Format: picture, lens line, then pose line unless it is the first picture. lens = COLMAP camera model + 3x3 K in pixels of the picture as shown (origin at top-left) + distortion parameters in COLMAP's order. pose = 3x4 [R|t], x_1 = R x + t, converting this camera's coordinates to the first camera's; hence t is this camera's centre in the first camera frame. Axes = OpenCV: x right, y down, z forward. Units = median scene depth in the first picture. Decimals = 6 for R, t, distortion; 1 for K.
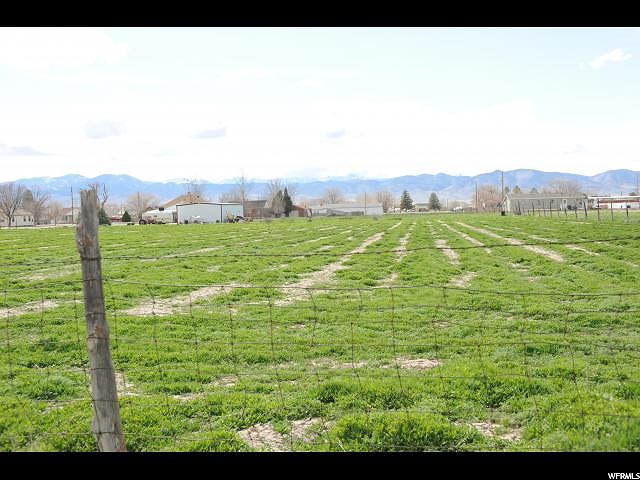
lens RADIAL K [[783.5, 0, 319.9], [0, 783.5, 239.3], [0, 0, 1]] dist [0.001315, 0.000000]
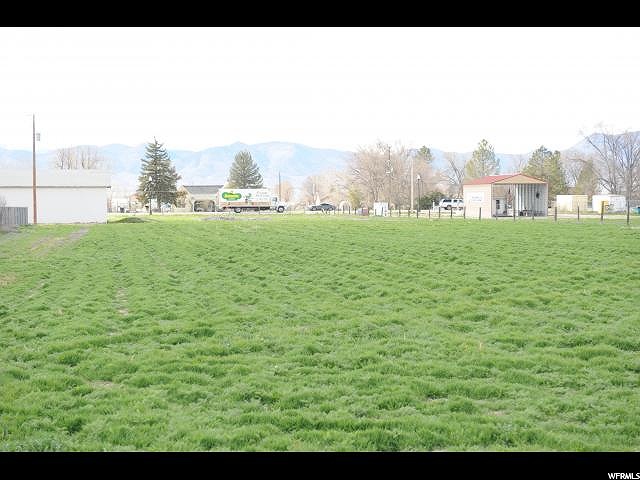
lens RADIAL K [[1301.4, 0, 324.2], [0, 1301.4, 241.4], [0, 0, 1]] dist [0.793284, 0.000000]
pose [[0.959462, 0.008599, 0.281705, 0.024073], [-0.005811, 0.999926, -0.010731, -0.017162], [-0.281777, 0.008659, 0.959441, 0.466981]]
